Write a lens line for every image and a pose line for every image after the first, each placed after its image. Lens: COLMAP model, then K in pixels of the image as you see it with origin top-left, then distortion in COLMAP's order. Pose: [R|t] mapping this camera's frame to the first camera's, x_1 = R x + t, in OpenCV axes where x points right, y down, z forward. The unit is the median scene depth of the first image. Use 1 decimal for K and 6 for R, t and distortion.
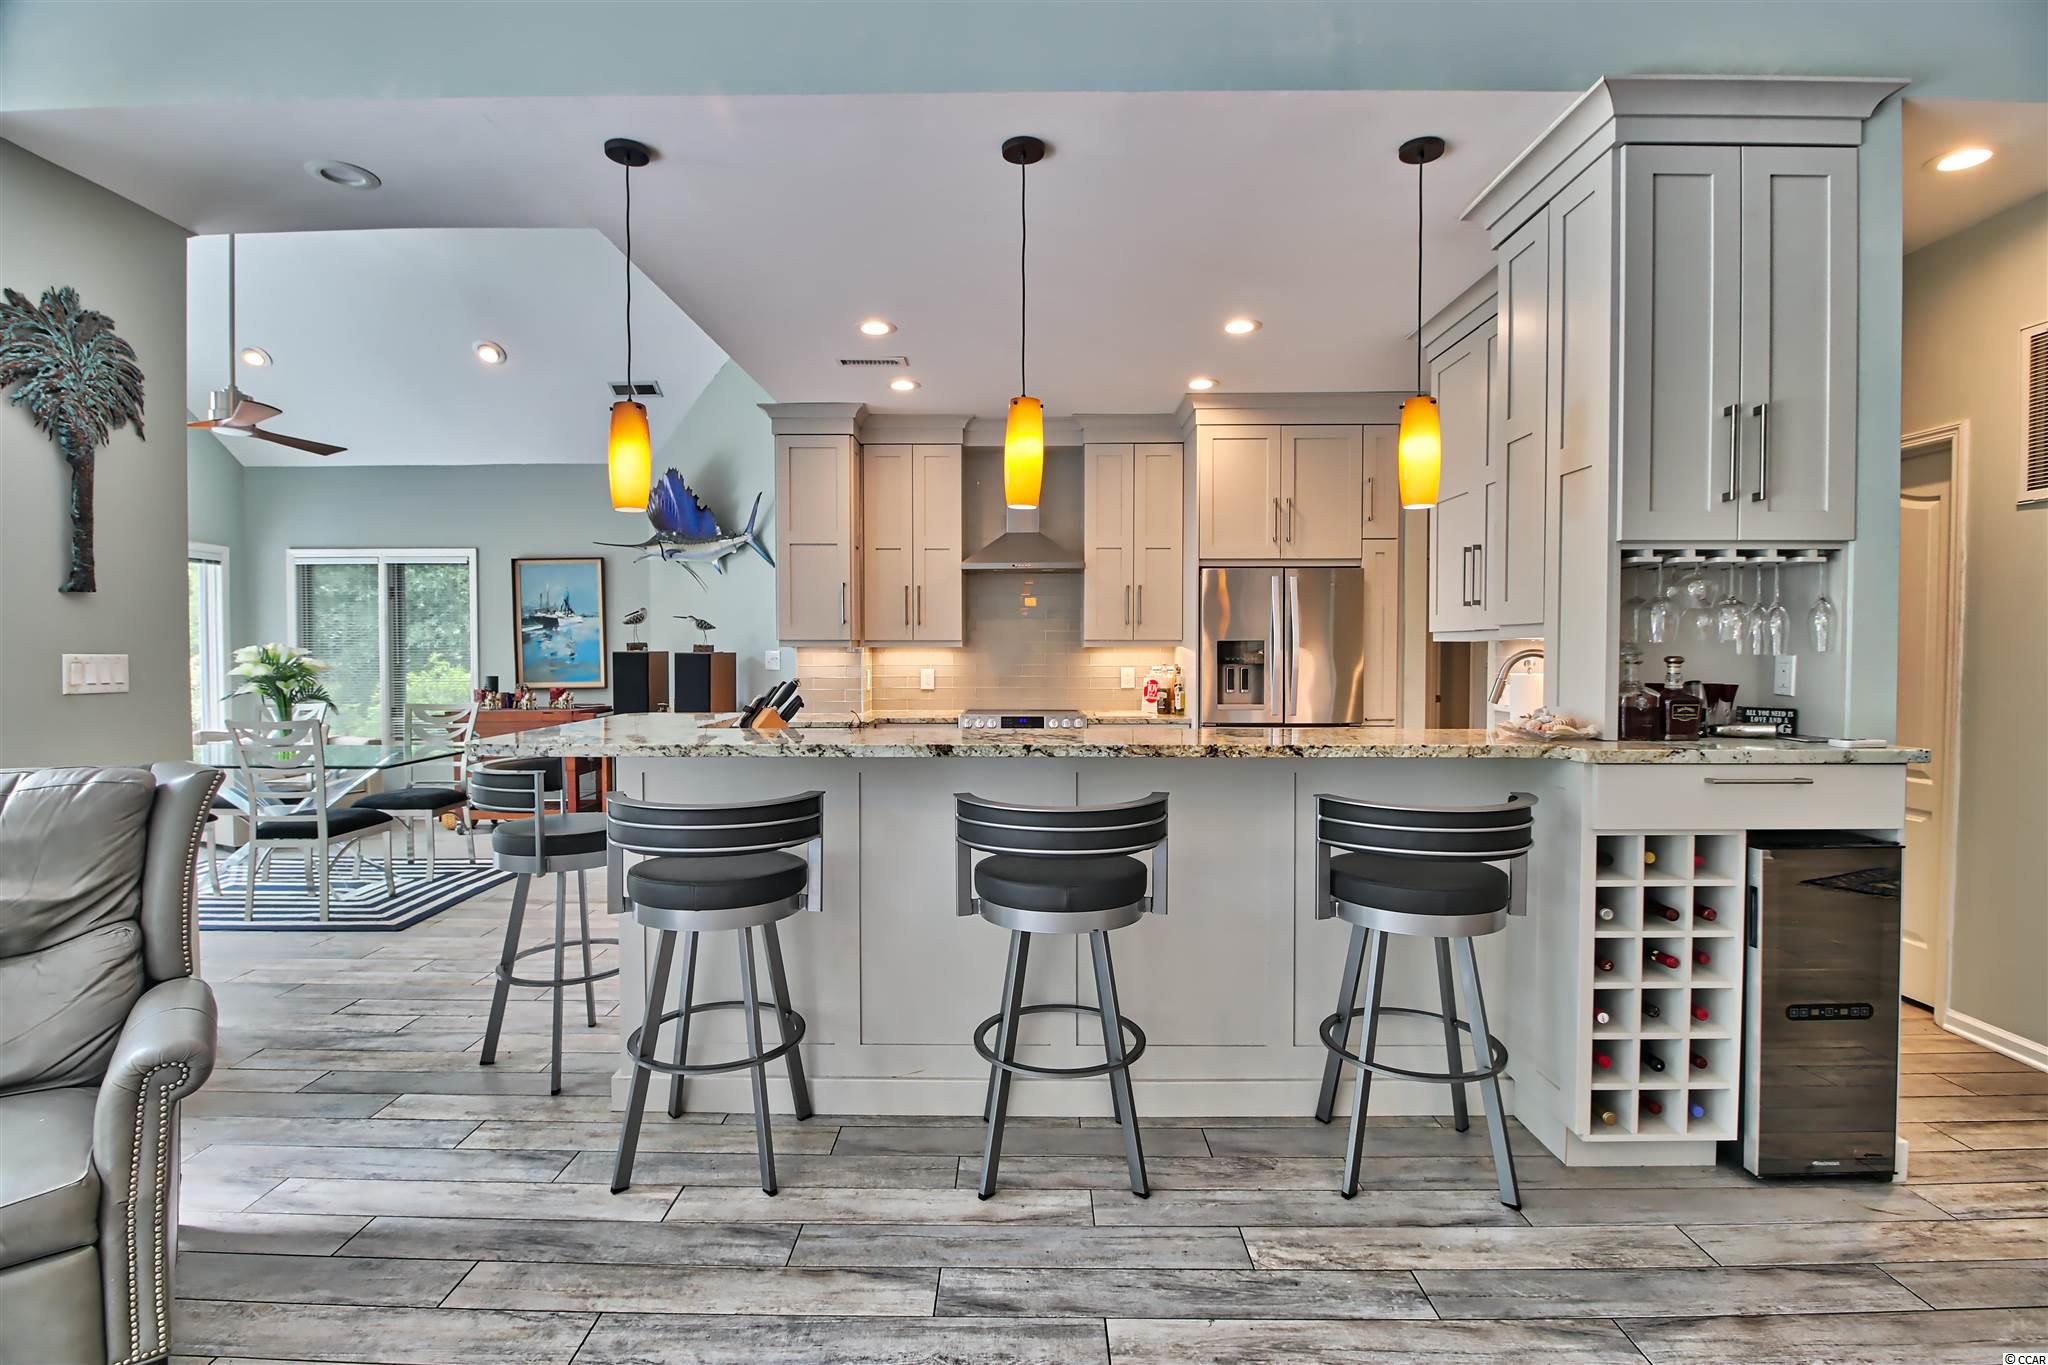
lens RADIAL K [[948.0, 0, 1014.4], [0, 948.0, 675.6], [0, 0, 1]] dist [0.001599, -0.014428]
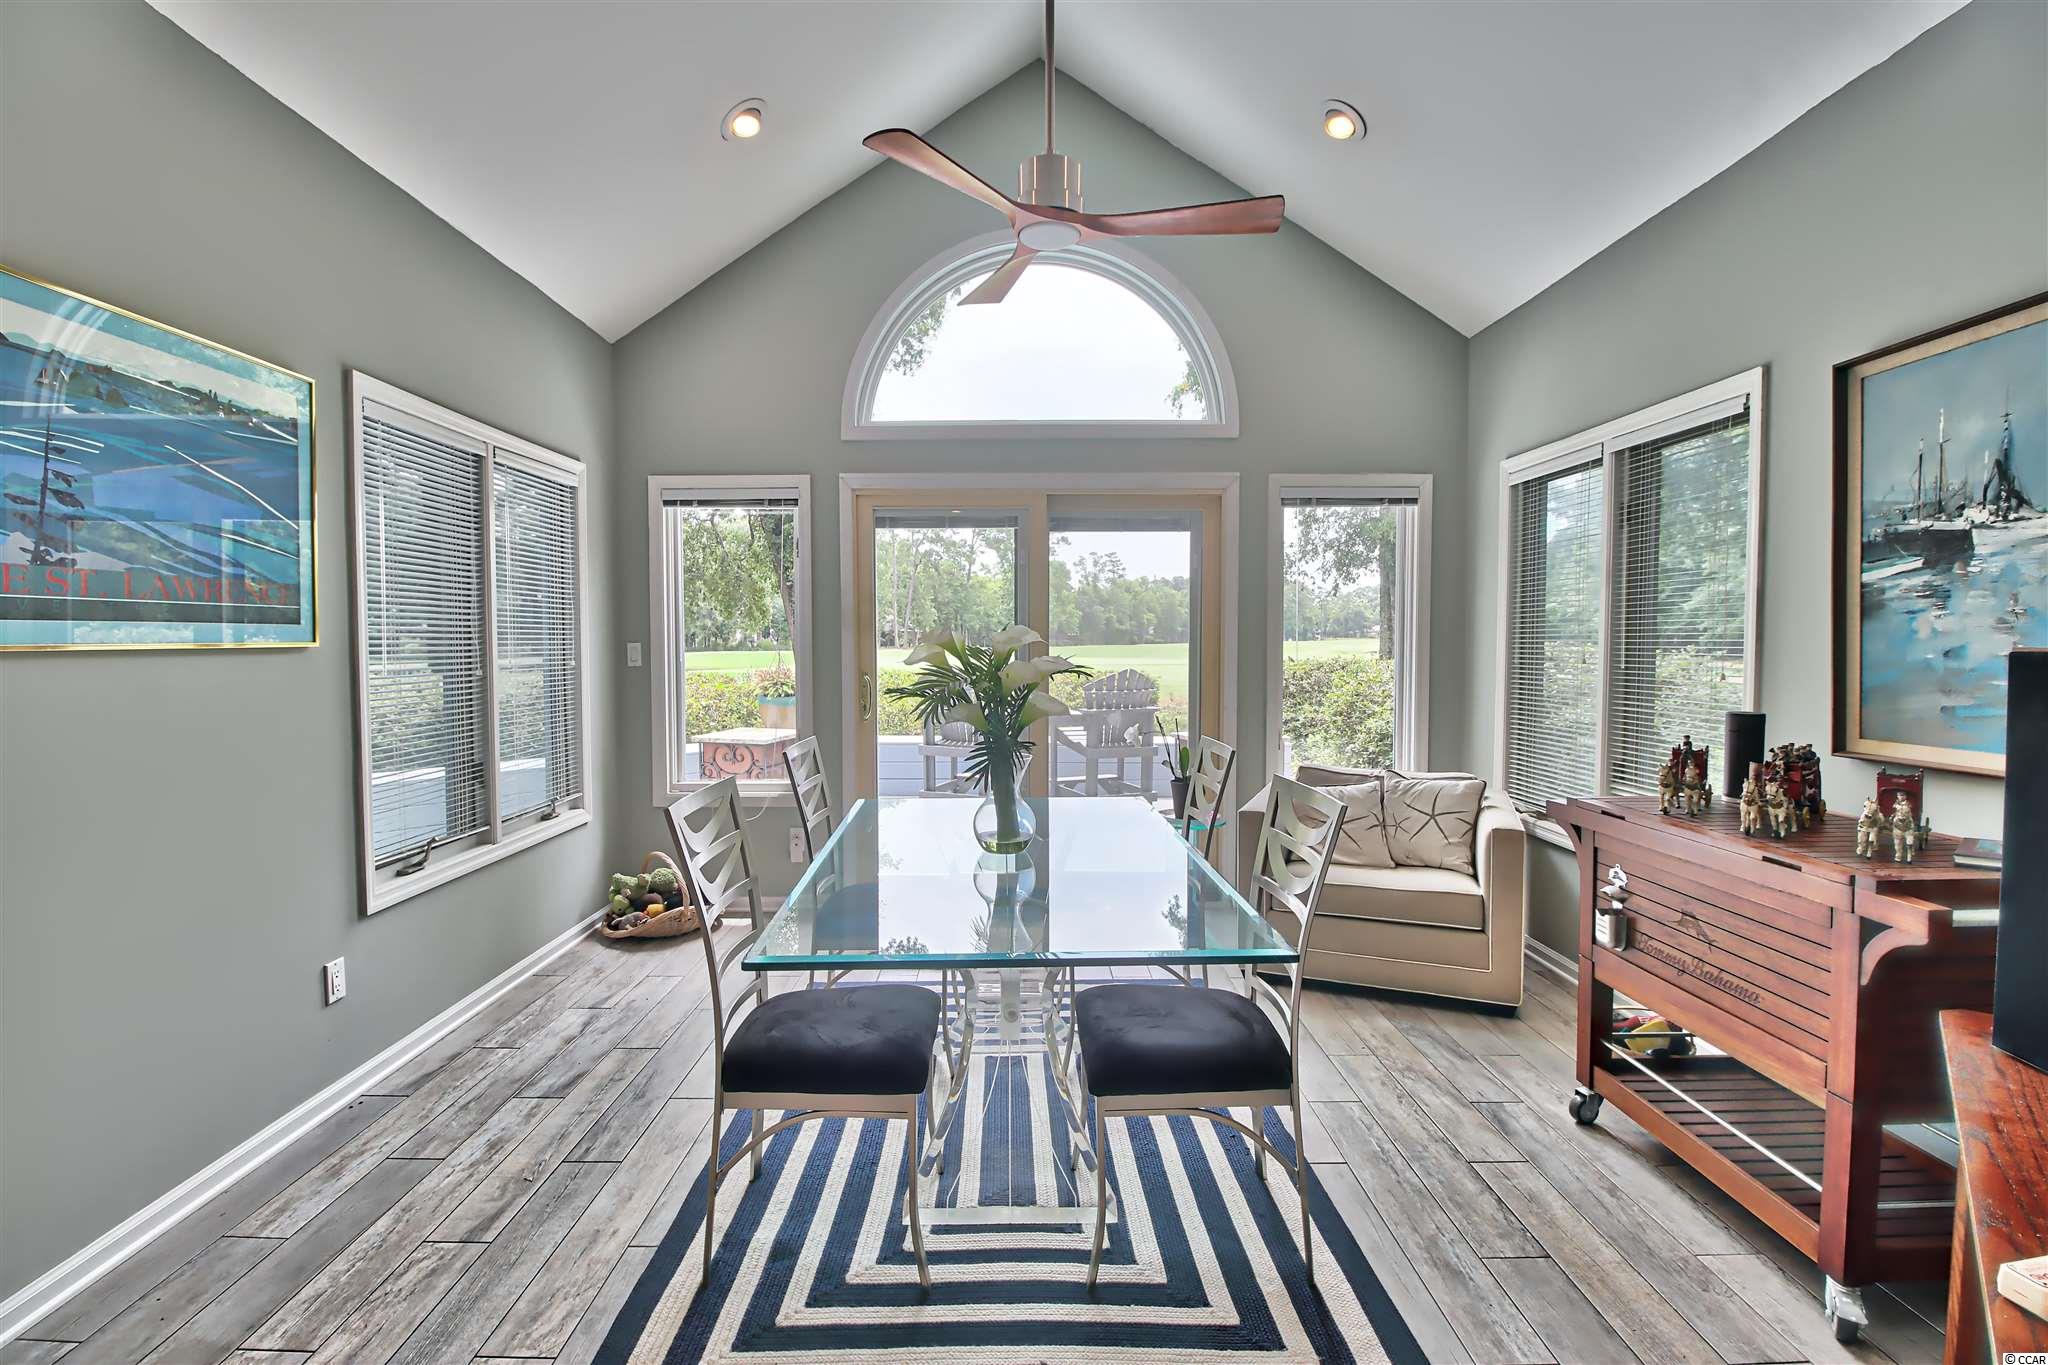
lens RADIAL K [[948.0, 0, 1014.4], [0, 948.0, 675.6], [0, 0, 1]] dist [0.001599, -0.014428]
pose [[0.010088, 0.039539, -0.999167, -0.579960], [-0.026238, 0.998884, 0.039263, -0.057699], [0.999605, 0.025820, 0.011114, 2.071617]]
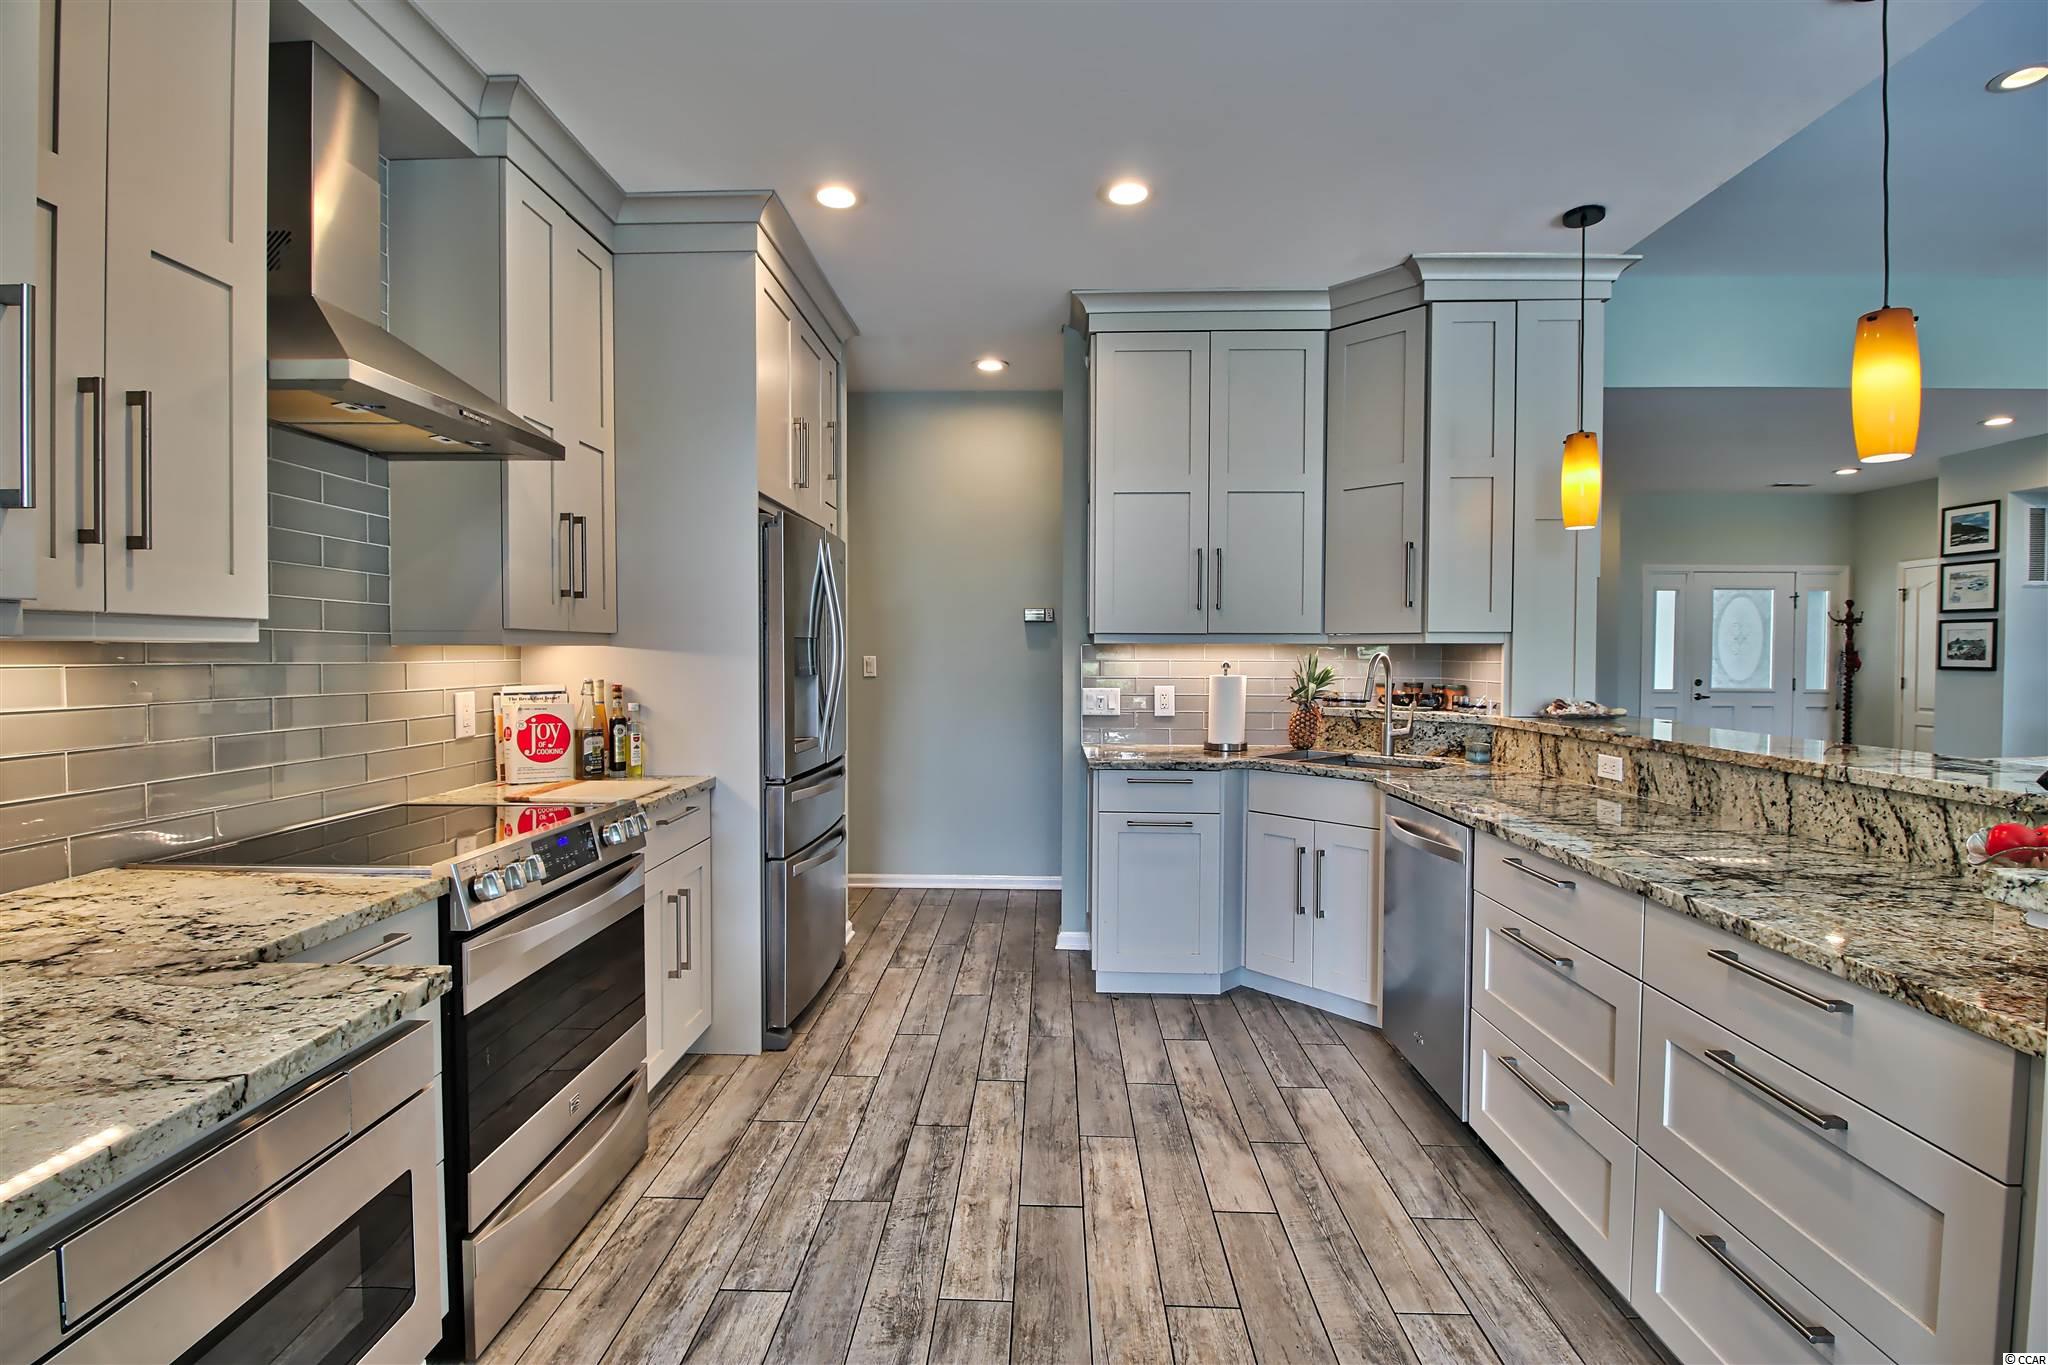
lens RADIAL K [[948.0, 0, 1014.4], [0, 948.0, 675.6], [0, 0, 1]] dist [0.001599, -0.014428]
pose [[0.023594, -0.023883, 0.999436, -0.808139], [0.025960, 0.999392, 0.023269, -0.049537], [-0.999385, 0.025396, 0.024200, 1.828392]]
